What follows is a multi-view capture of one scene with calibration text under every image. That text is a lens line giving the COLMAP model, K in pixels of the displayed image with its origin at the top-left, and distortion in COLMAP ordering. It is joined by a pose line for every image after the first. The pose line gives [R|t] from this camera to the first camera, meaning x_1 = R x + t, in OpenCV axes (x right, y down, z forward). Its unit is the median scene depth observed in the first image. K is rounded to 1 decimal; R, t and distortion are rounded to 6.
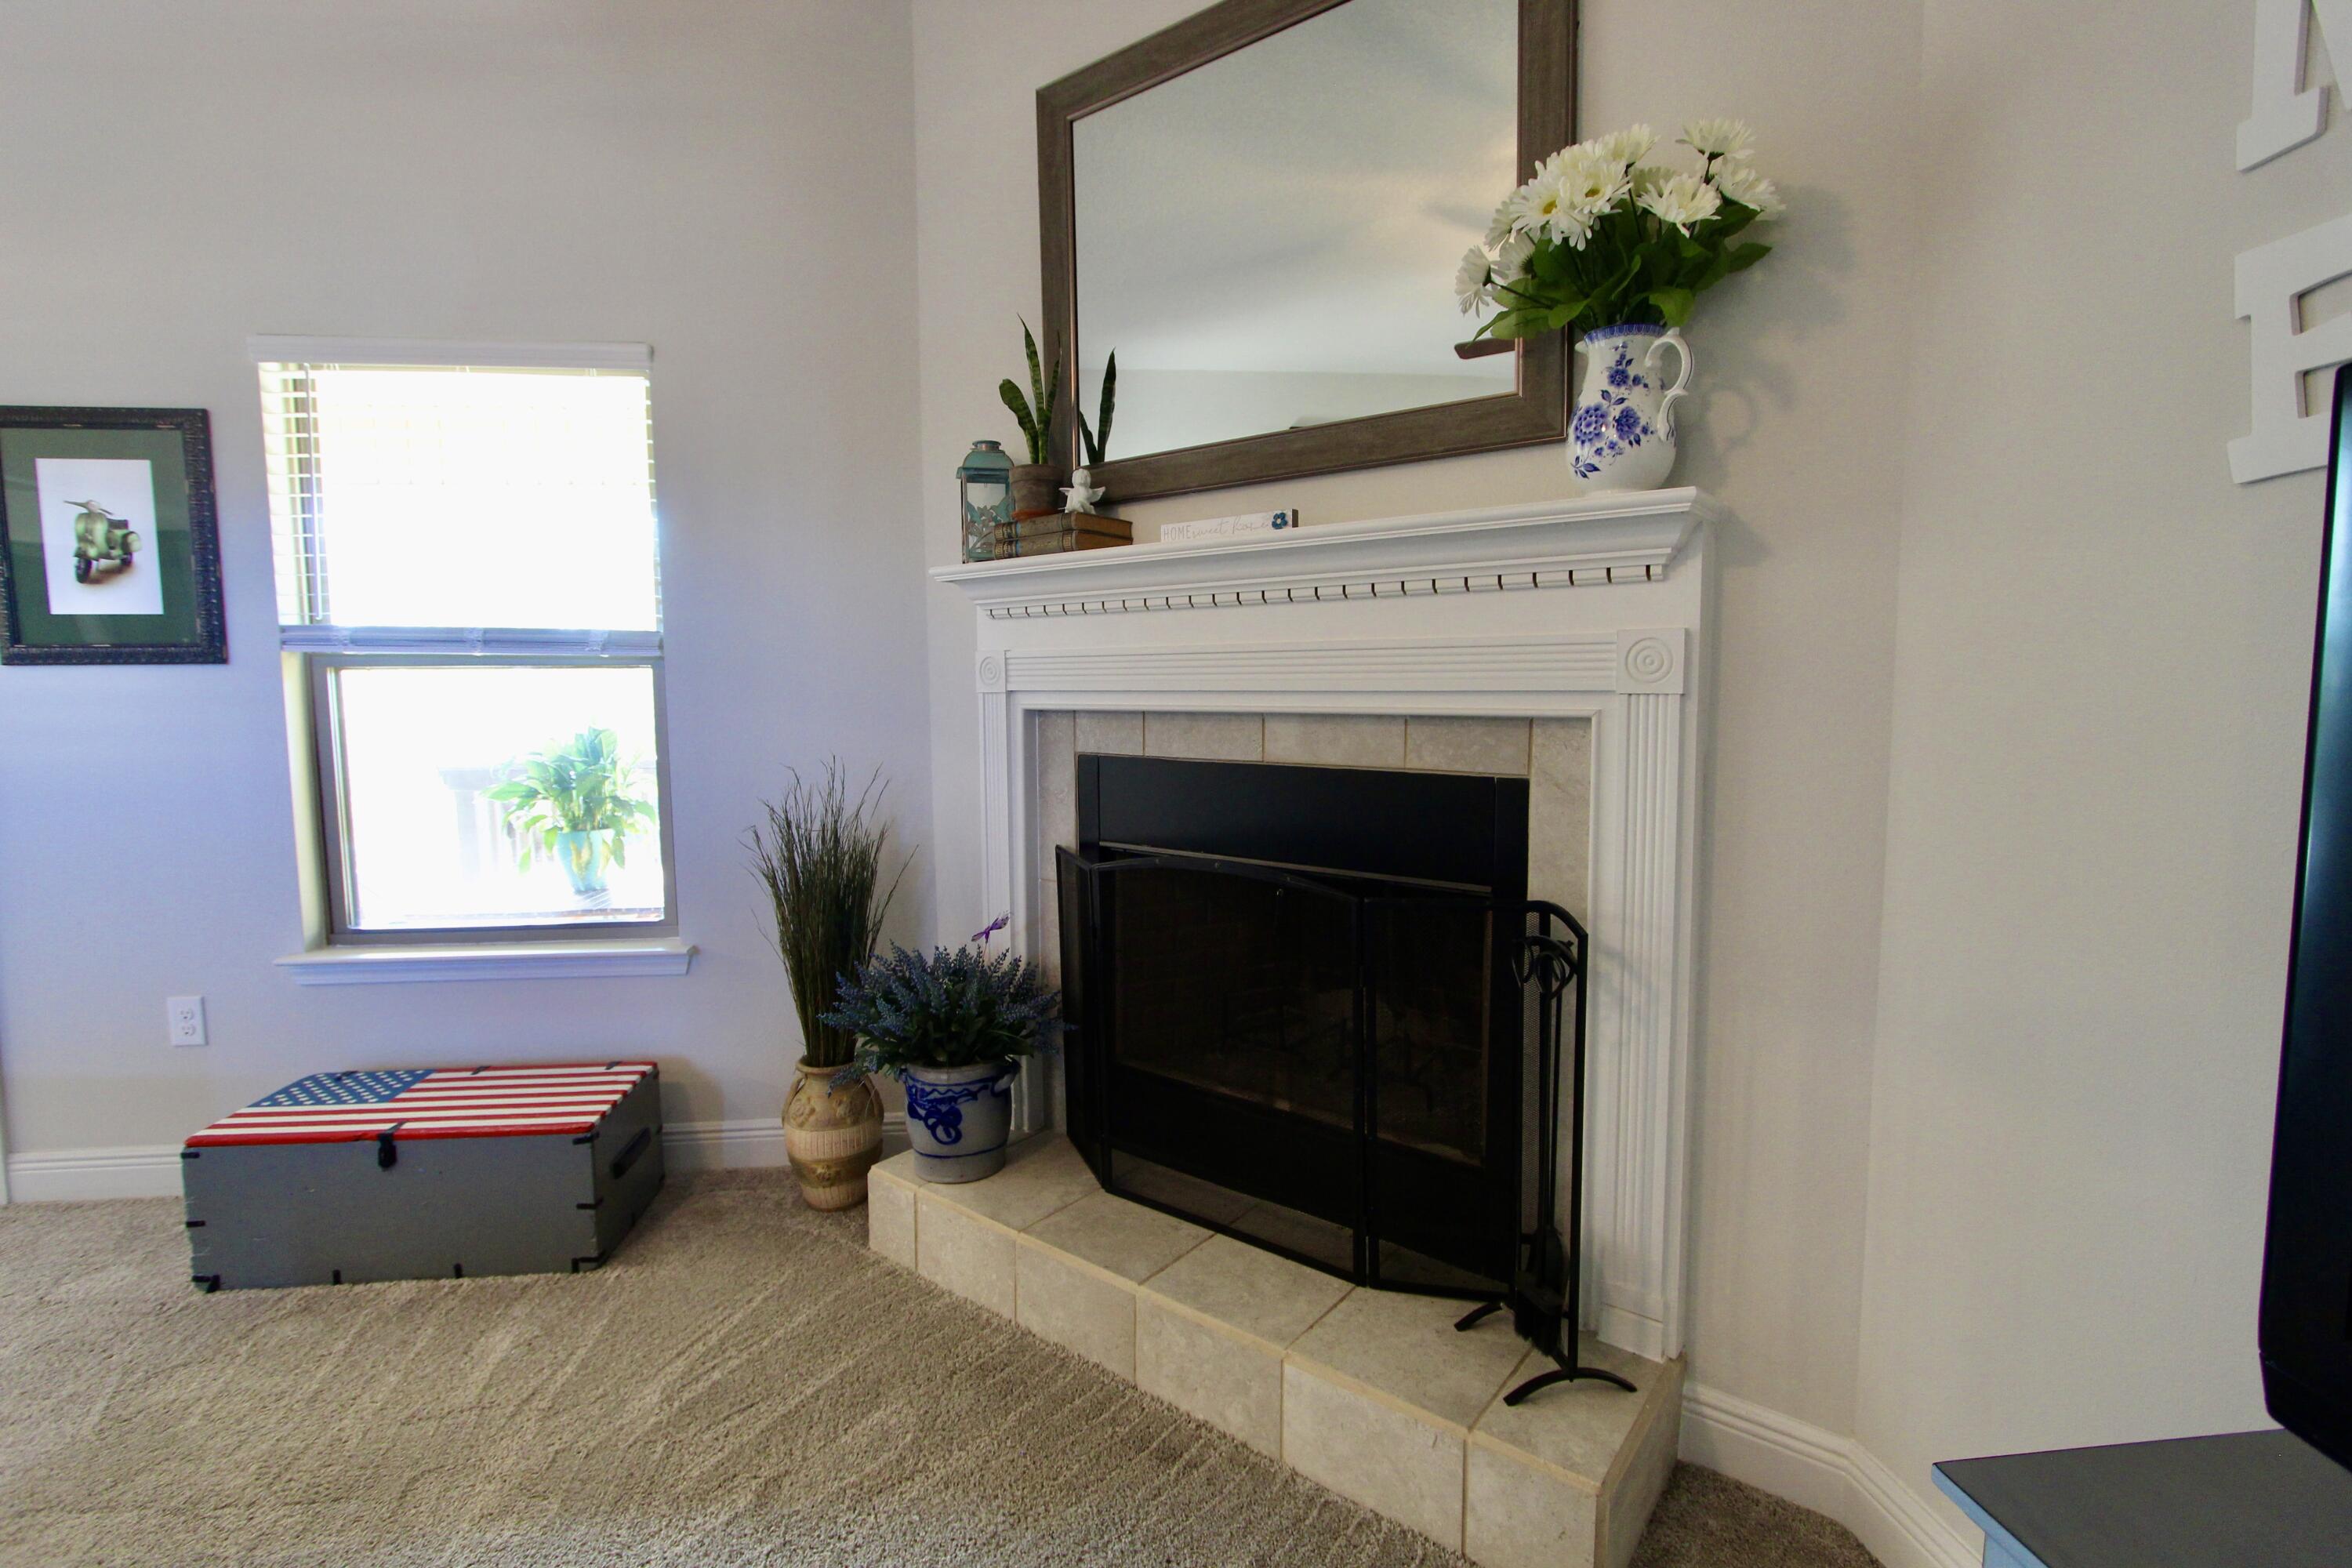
lens RADIAL K [[1085.9, 0, 1188.3], [0, 1085.9, 784.3], [0, 0, 1]] dist [-0.018219, 0.002928]
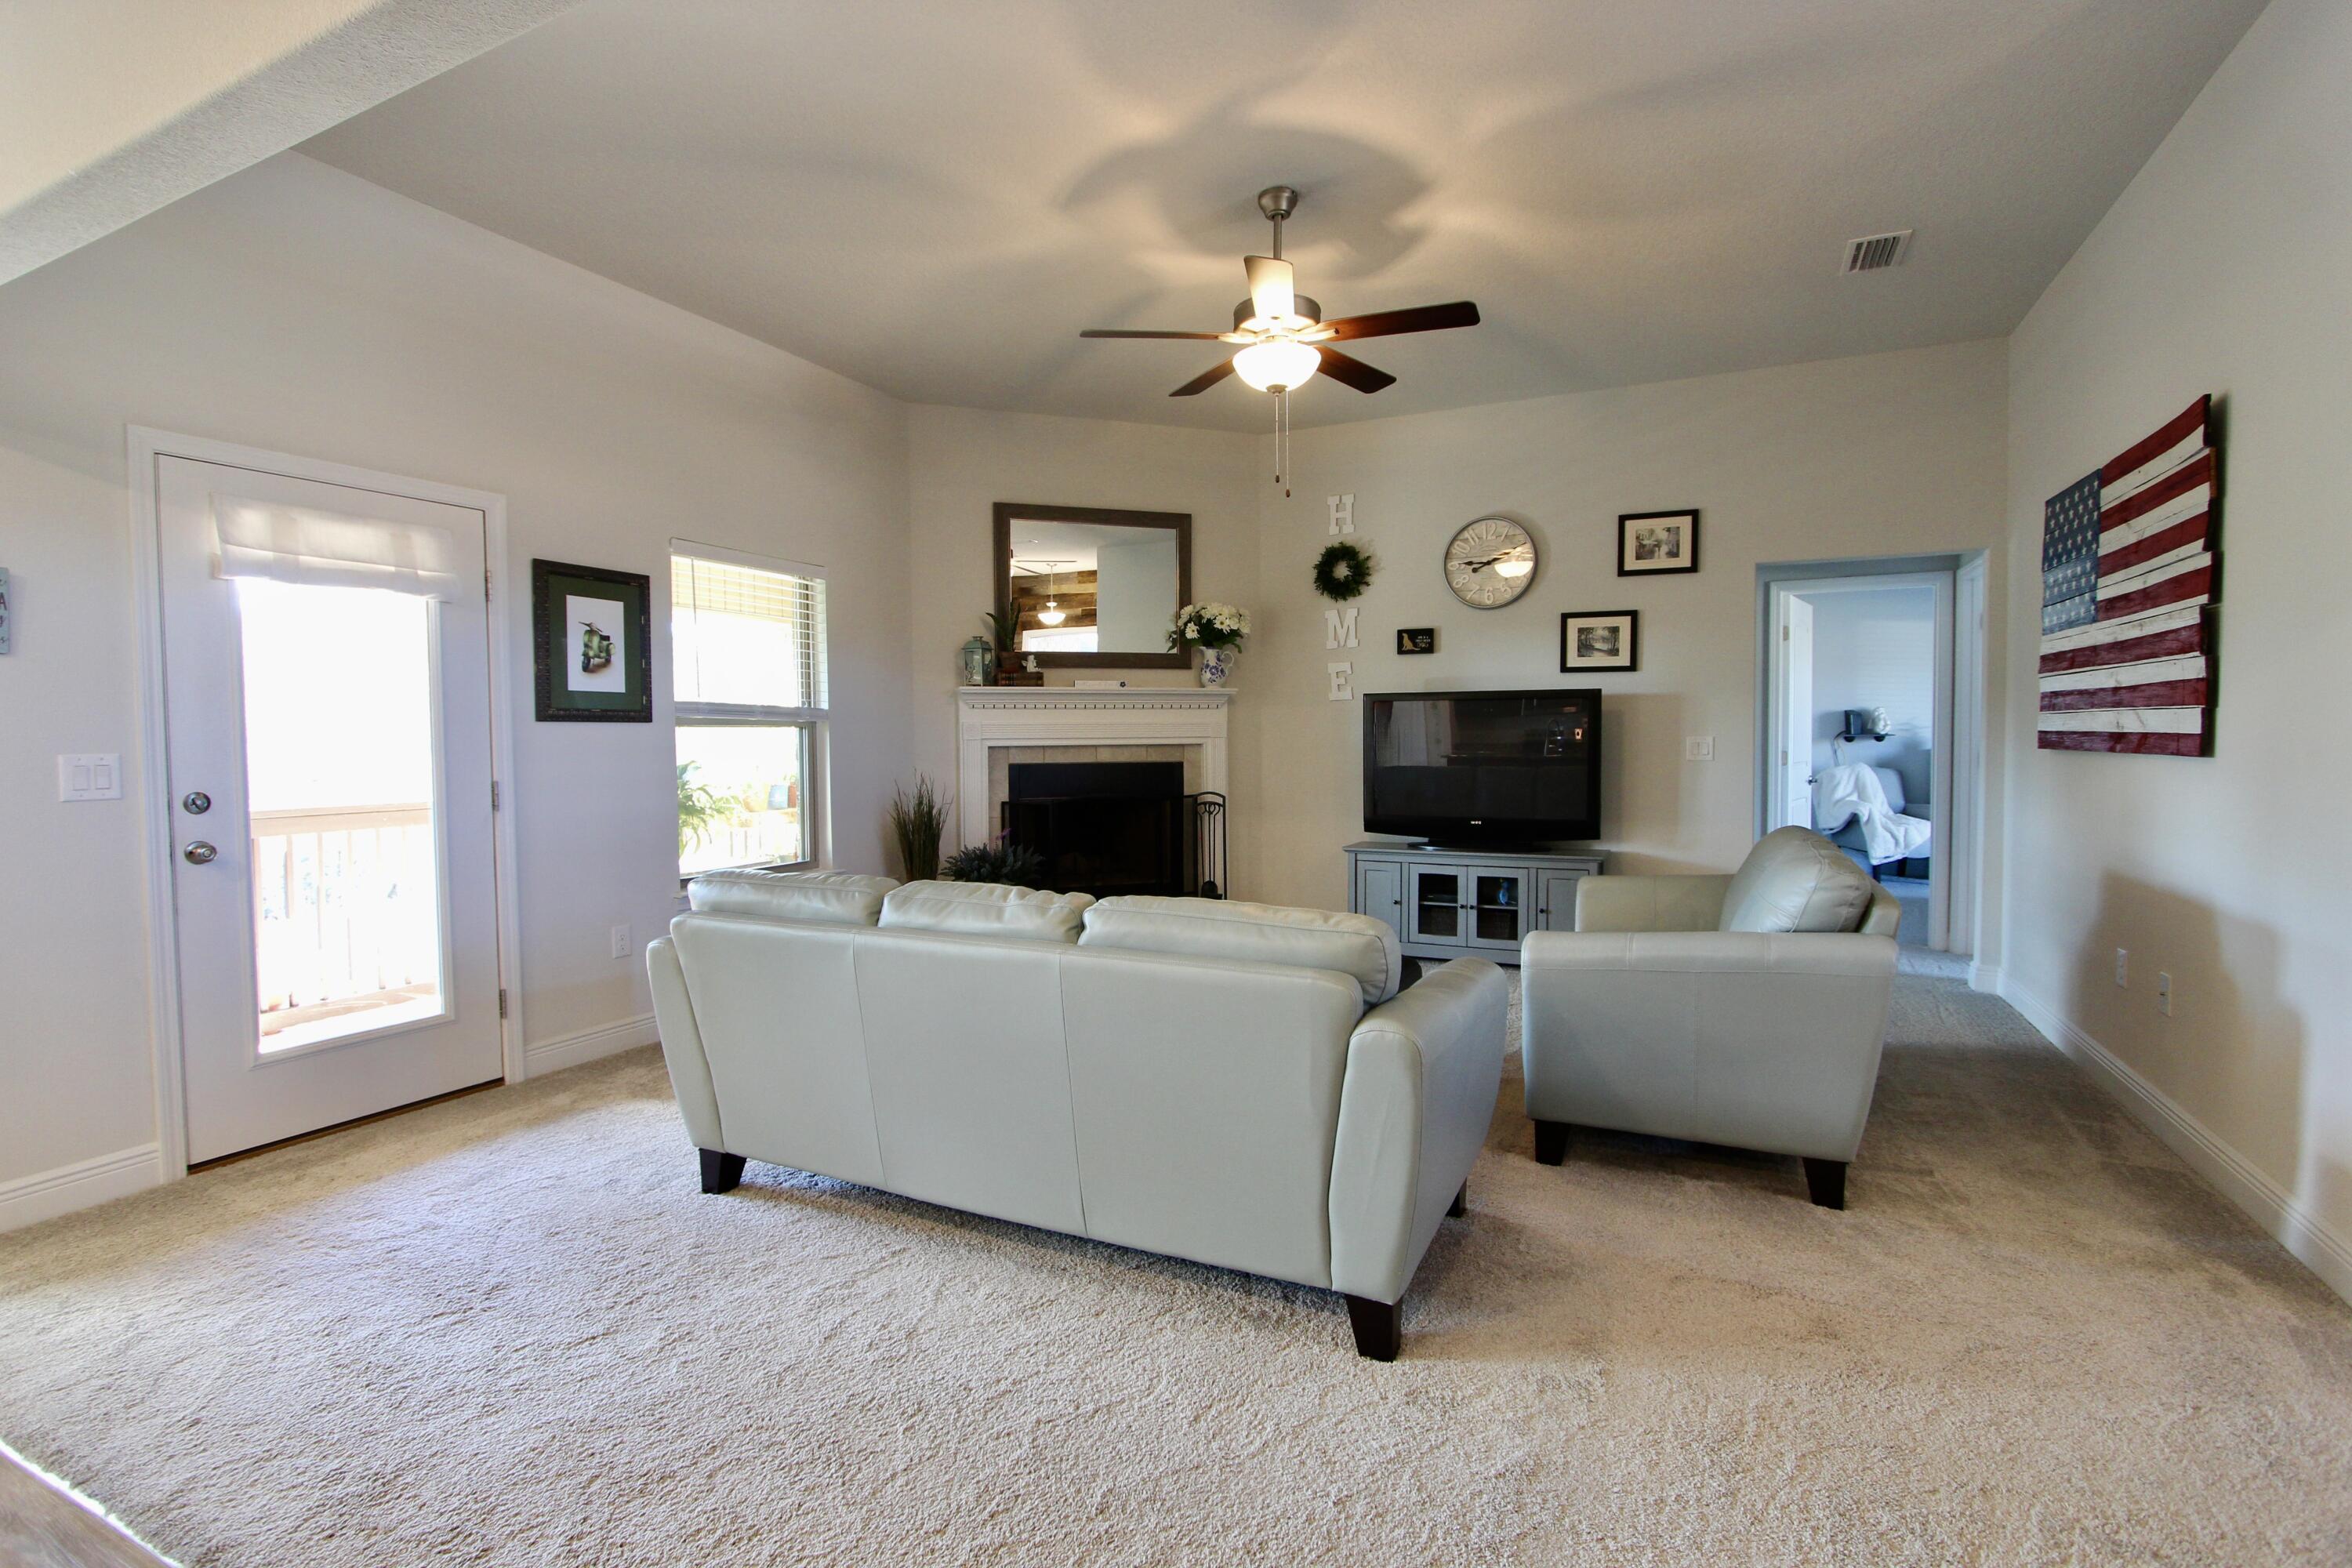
lens RADIAL K [[1085.9, 0, 1174.2], [0, 1085.9, 777.2], [0, 0, 1]] dist [-0.018219, 0.002928]
pose [[0.528415, -0.030109, 0.848452, -1.982731], [0.079985, 0.996691, -0.014445, 0.068455], [-0.845210, 0.075496, 0.529075, -0.629313]]
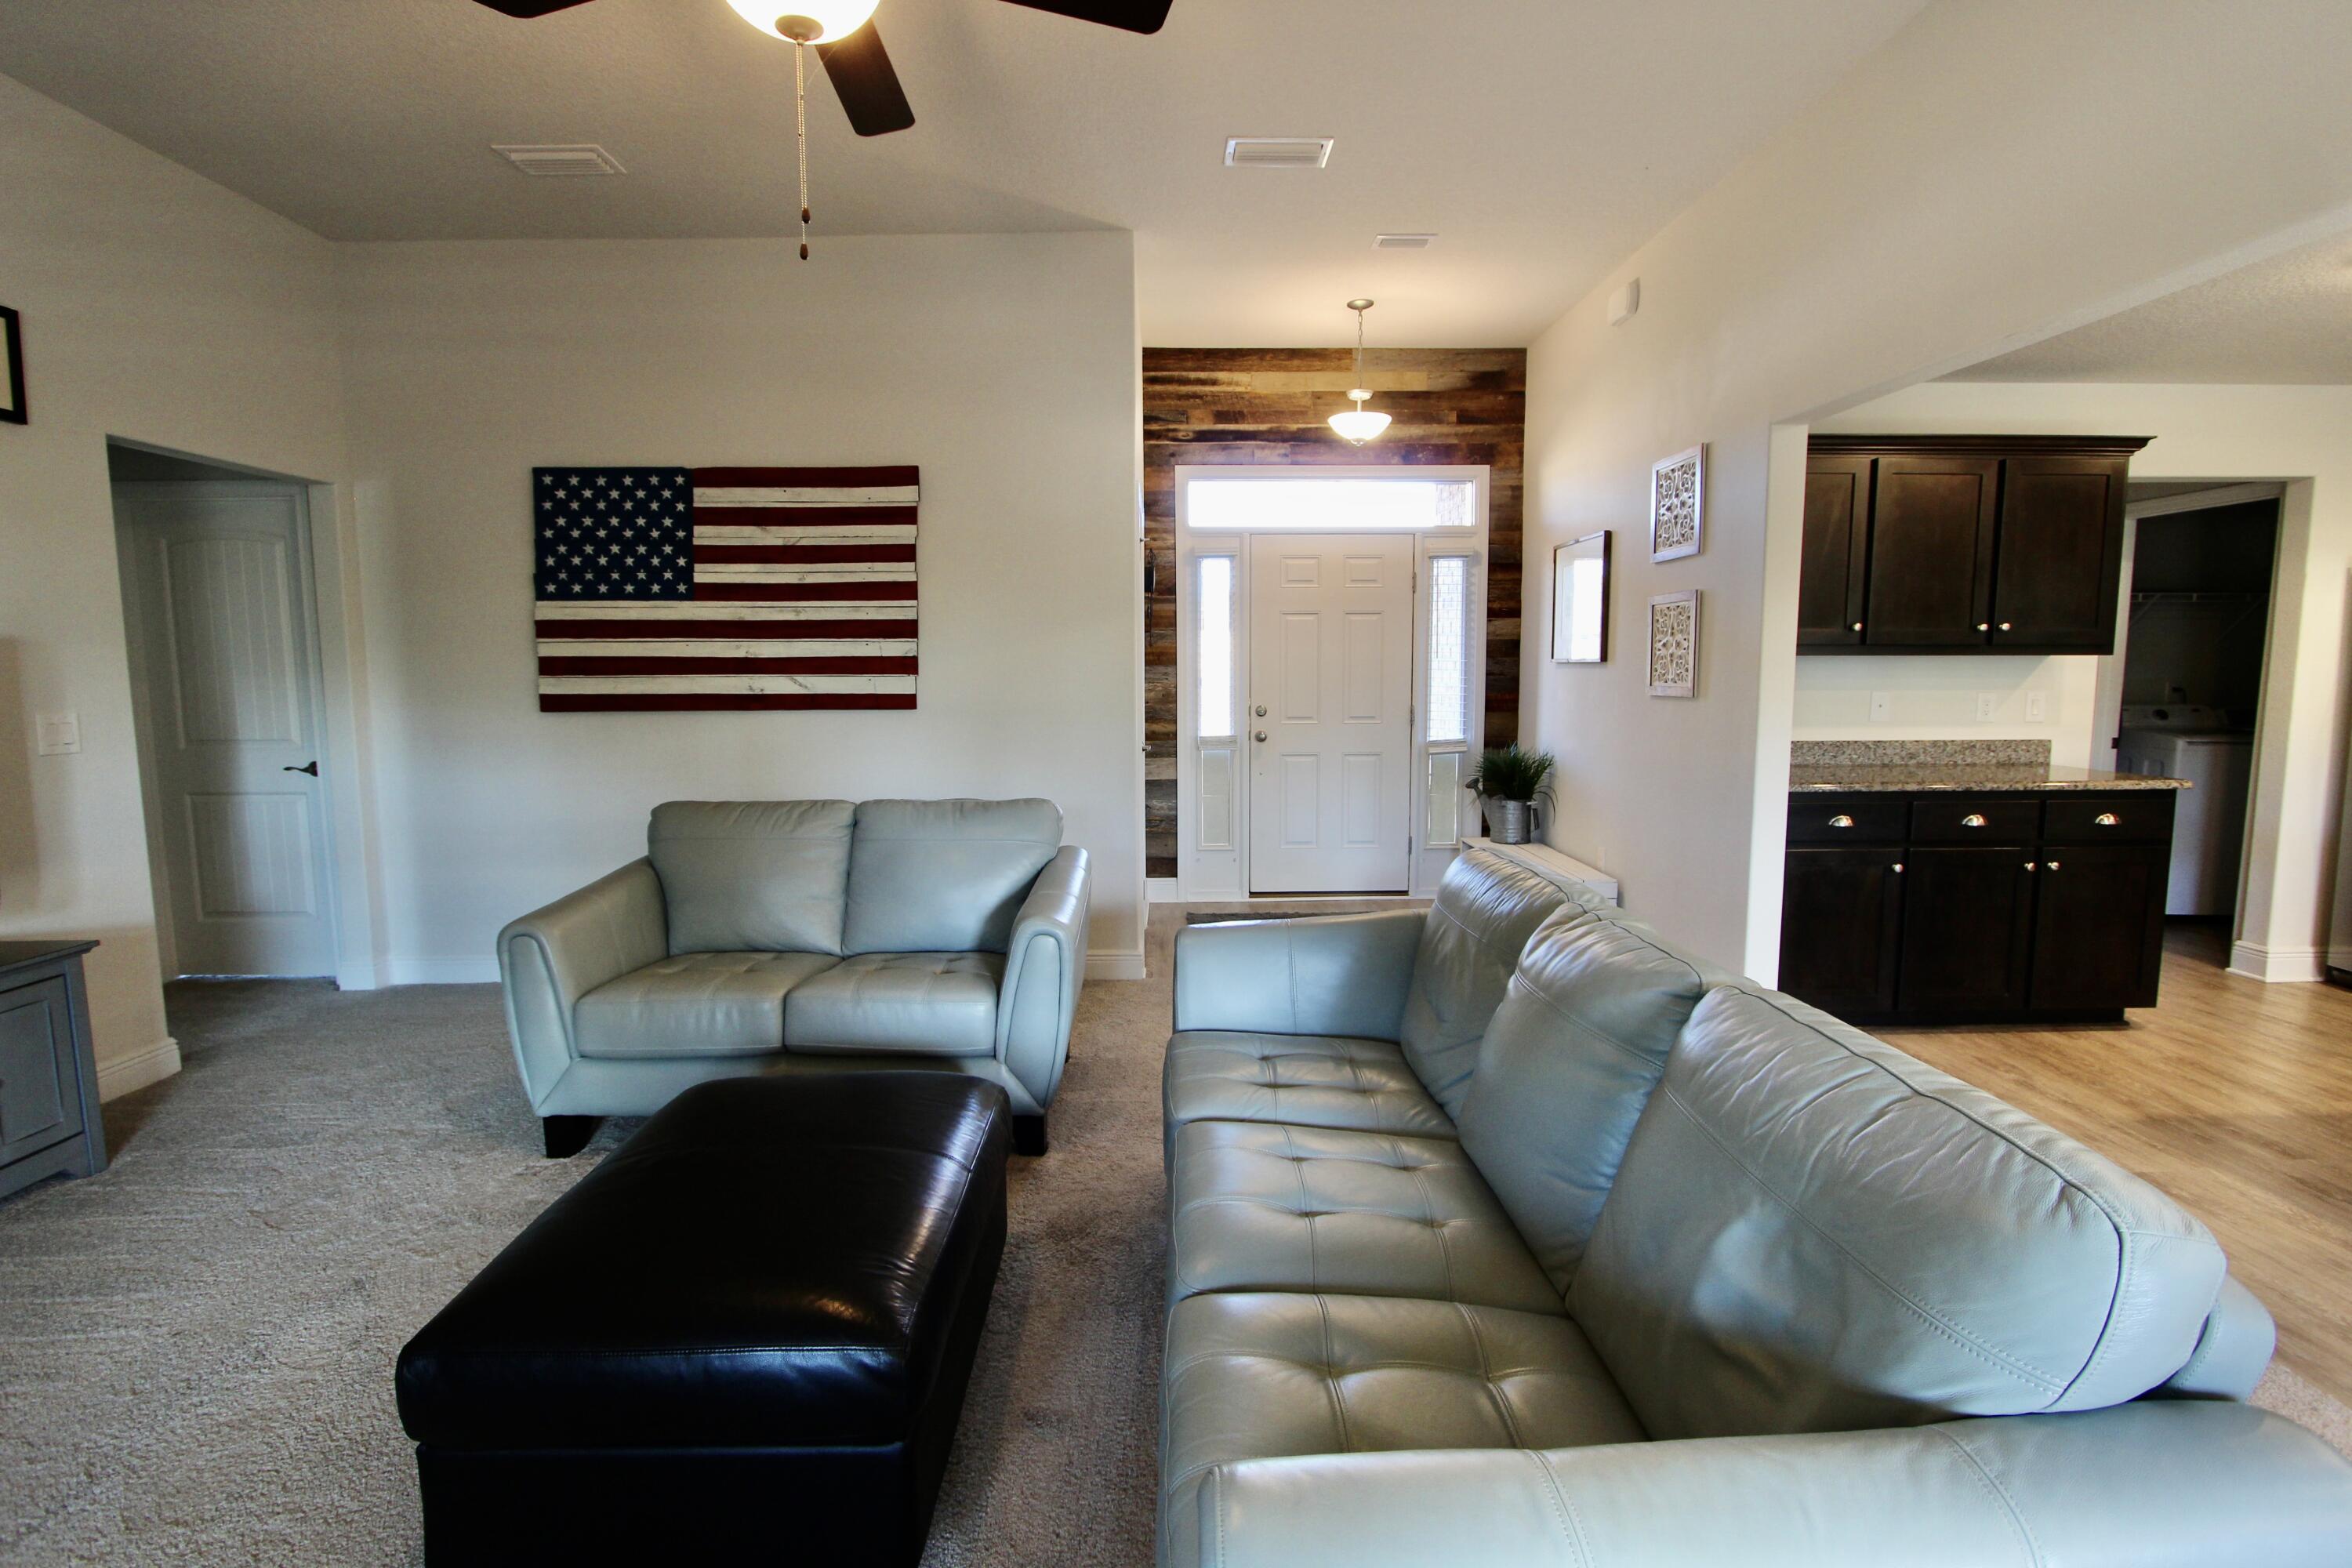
lens RADIAL K [[1085.9, 0, 1172.0], [0, 1085.9, 779.0], [0, 0, 1]] dist [-0.018219, 0.002928]
pose [[-0.995663, 0.002739, 0.092997, -0.966776], [0.020427, 0.981611, 0.189794, -0.099383], [-0.090767, 0.190871, -0.977410, 0.777649]]
